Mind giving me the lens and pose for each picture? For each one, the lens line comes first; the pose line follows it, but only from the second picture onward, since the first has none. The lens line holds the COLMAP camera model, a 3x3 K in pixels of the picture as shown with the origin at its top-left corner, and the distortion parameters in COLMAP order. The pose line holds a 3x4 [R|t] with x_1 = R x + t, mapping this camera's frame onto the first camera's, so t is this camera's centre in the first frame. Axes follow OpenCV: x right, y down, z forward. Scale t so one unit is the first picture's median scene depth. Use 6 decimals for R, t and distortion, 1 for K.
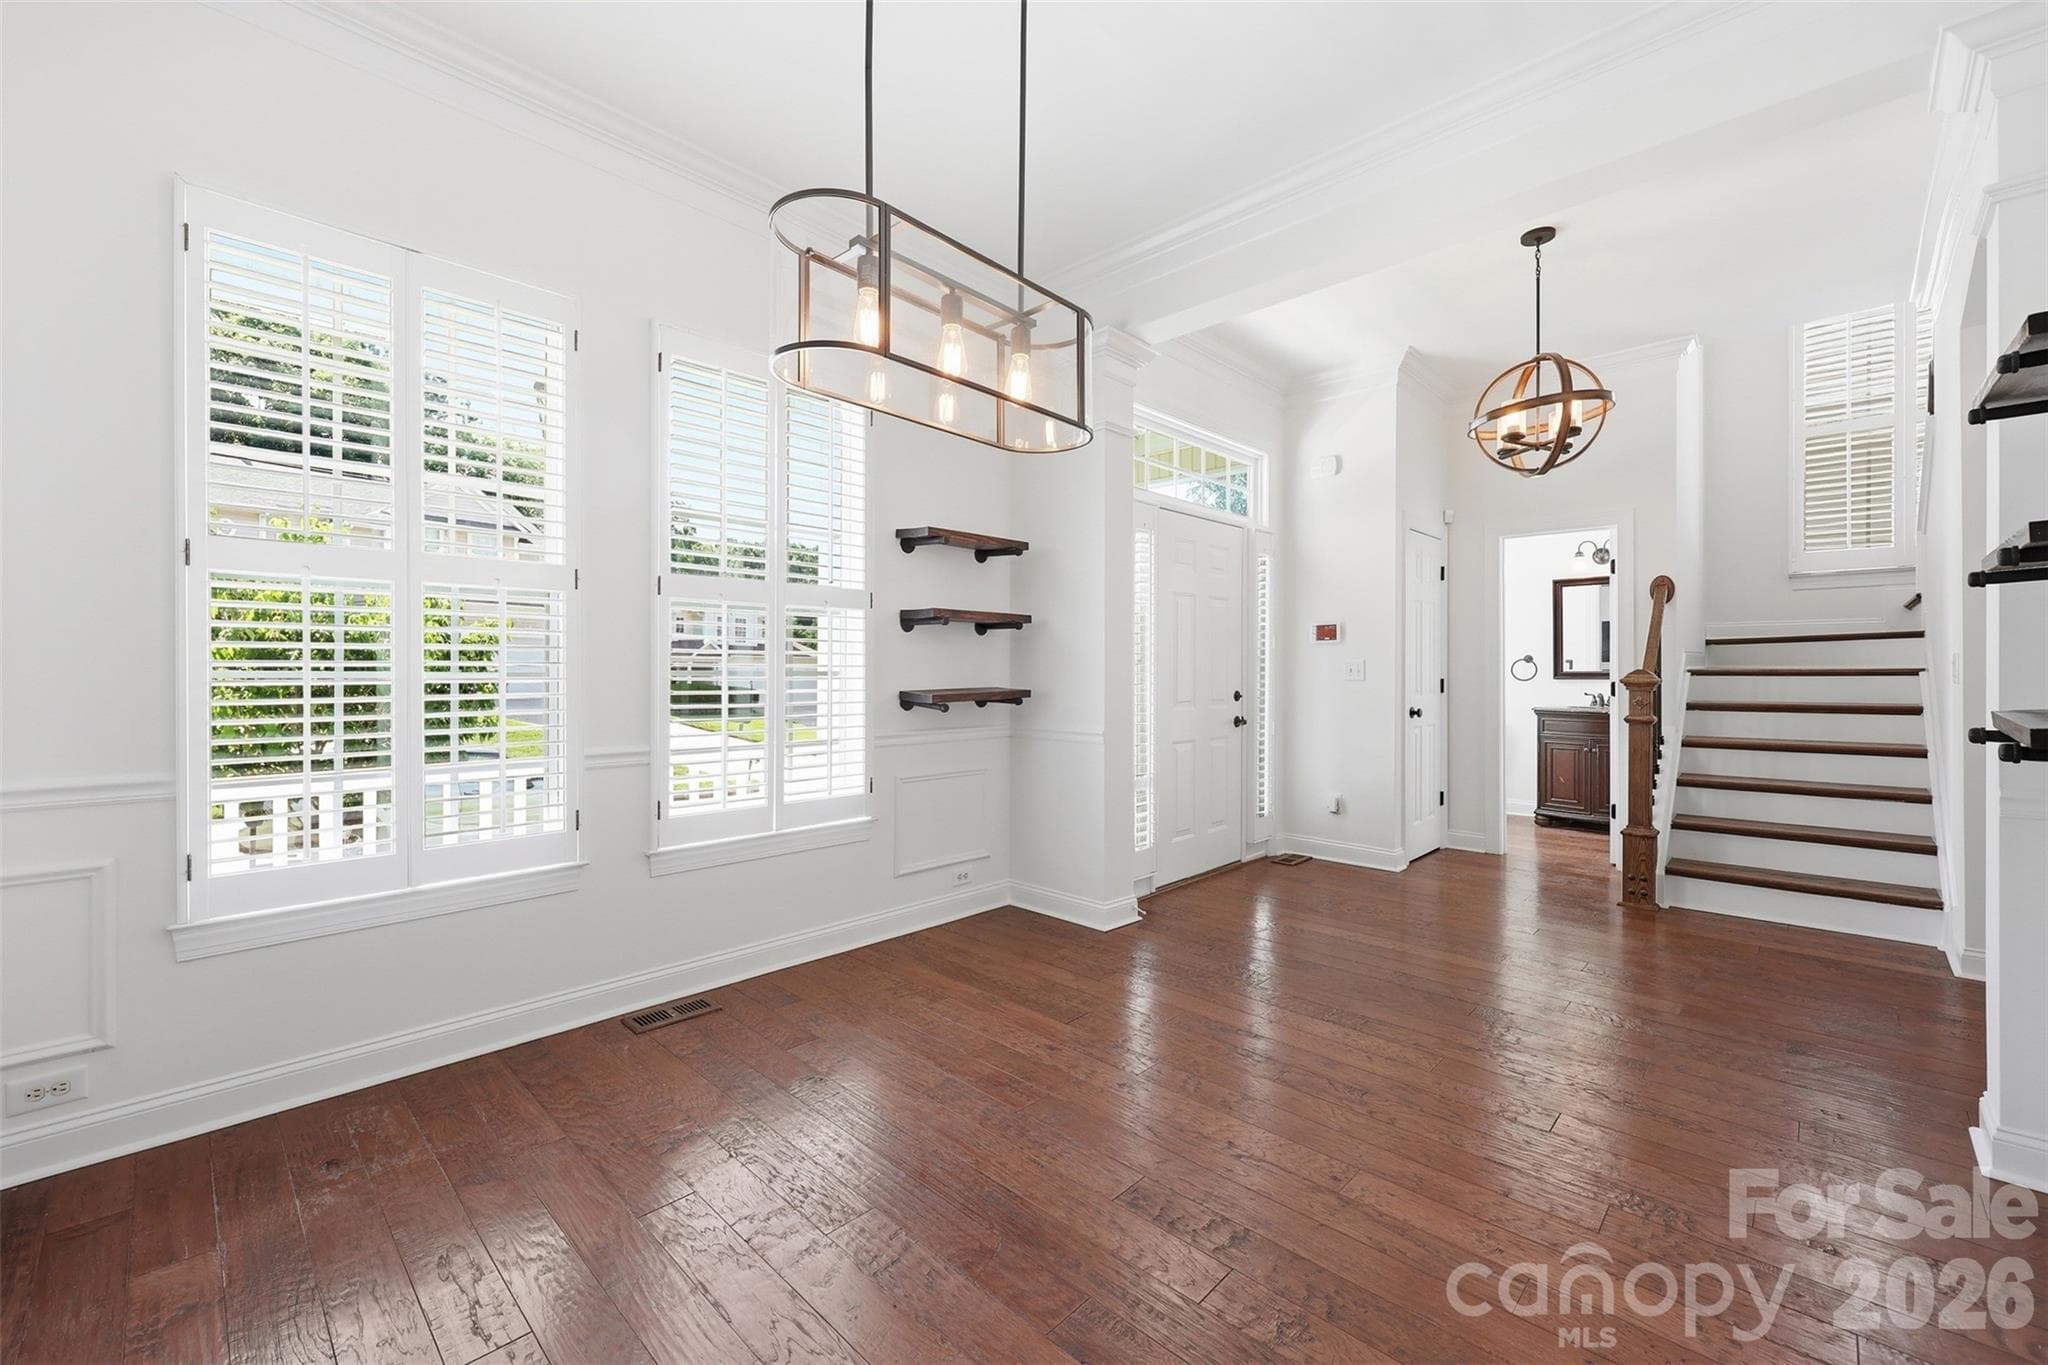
lens RADIAL K [[827.9, 0, 1016.9], [0, 827.9, 682.8], [0, 0, 1]] dist [0.002021, 0.000119]
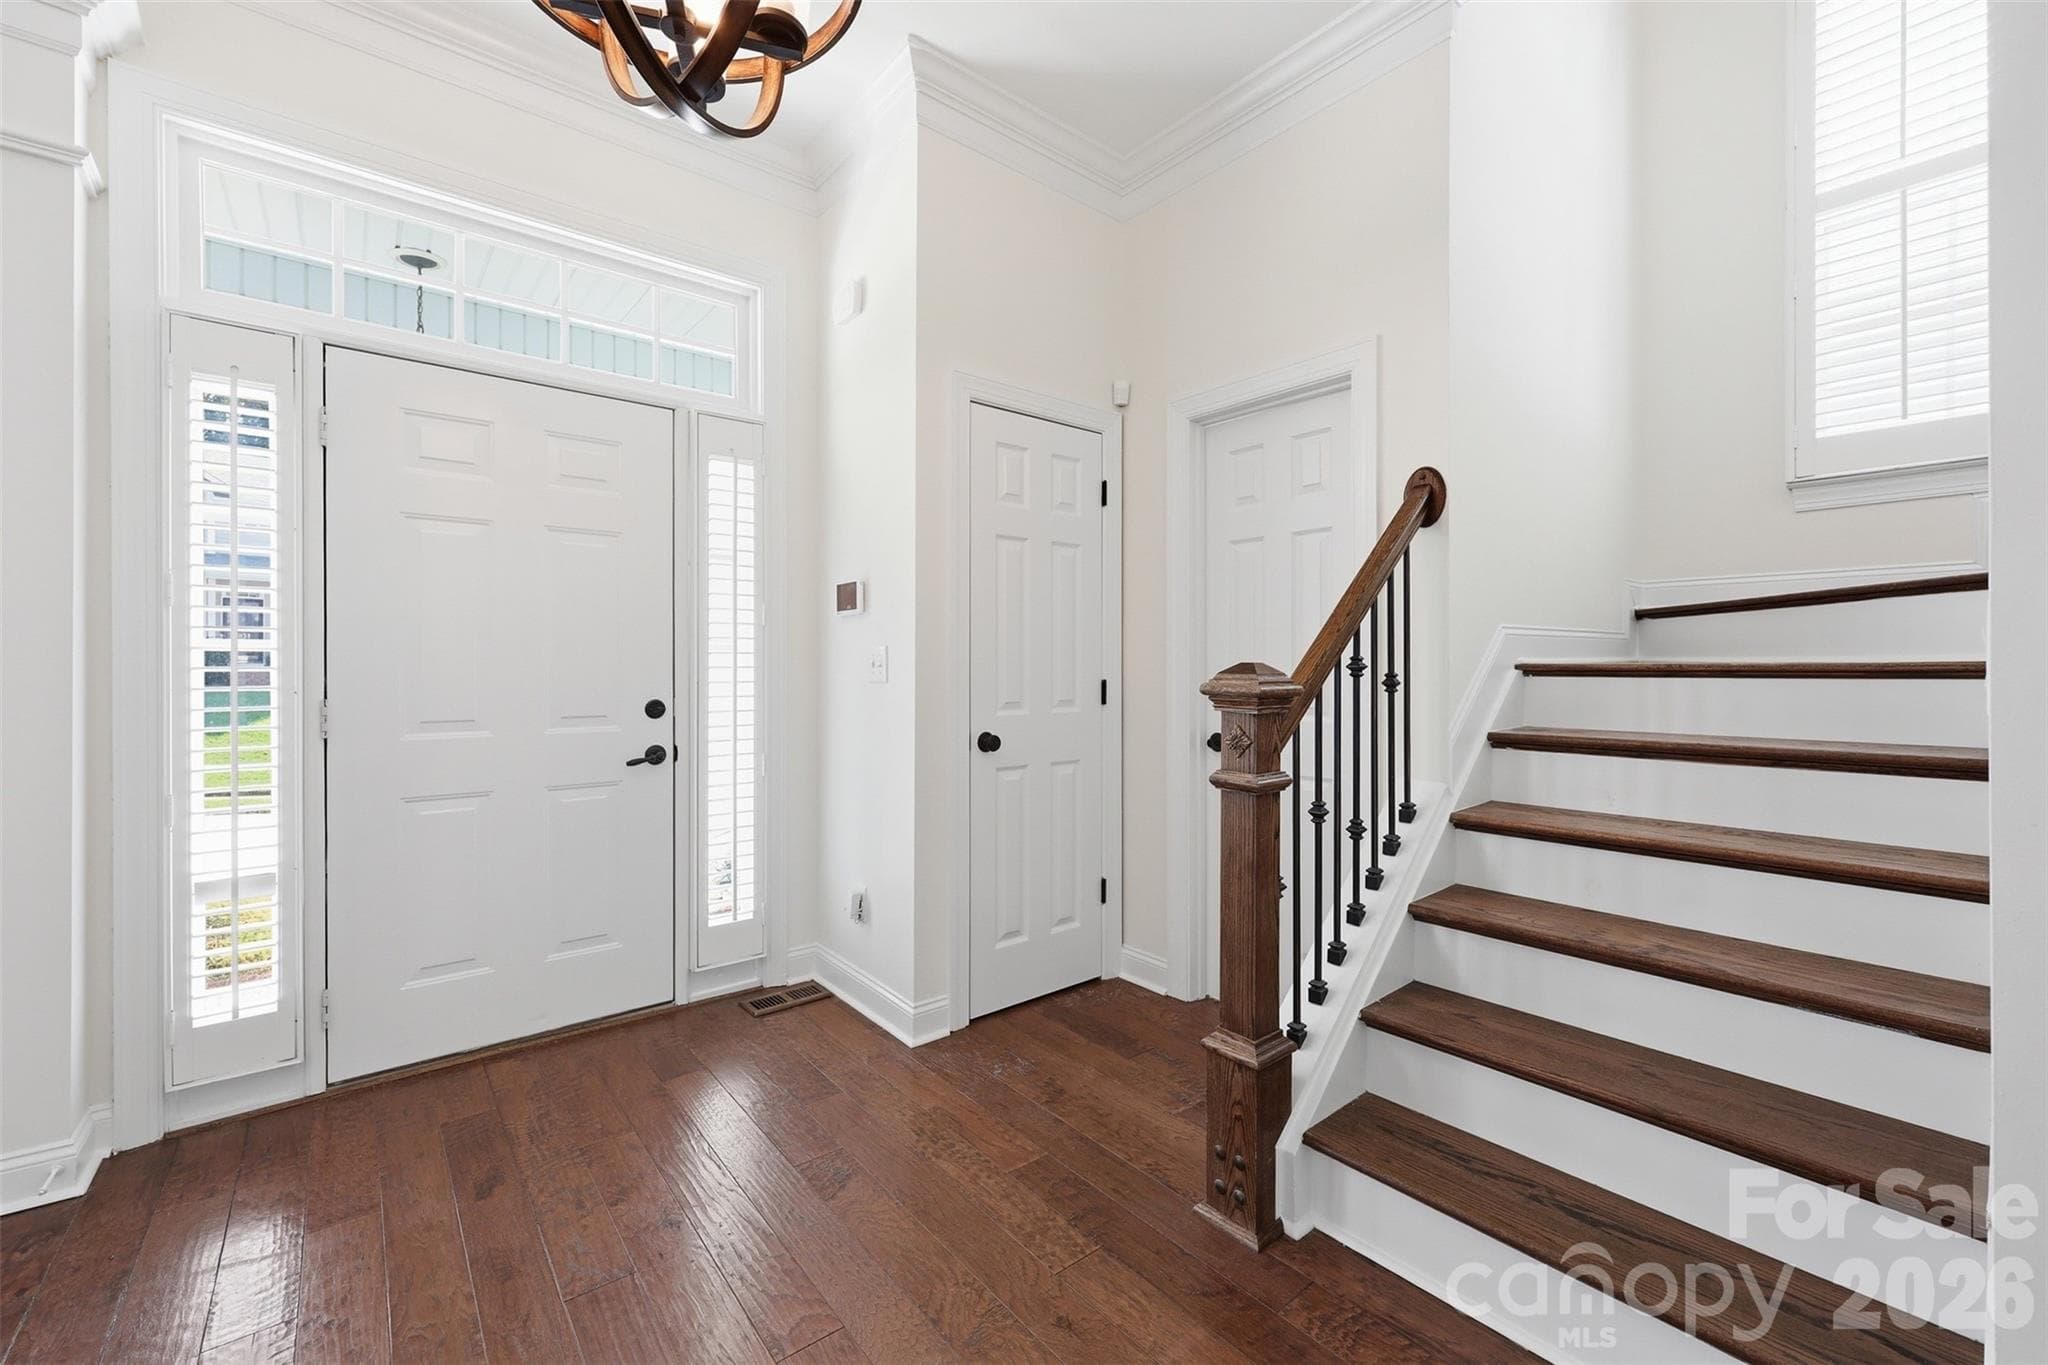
lens RADIAL K [[827.9, 0, 1027.6], [0, 827.9, 670.3], [0, 0, 1]] dist [0.002021, 0.000119]
pose [[0.991195, 0.002252, -0.132388, 0.577716], [-0.003672, 0.999938, -0.010484, -0.005518], [0.132356, 0.010878, 0.991142, 0.465795]]
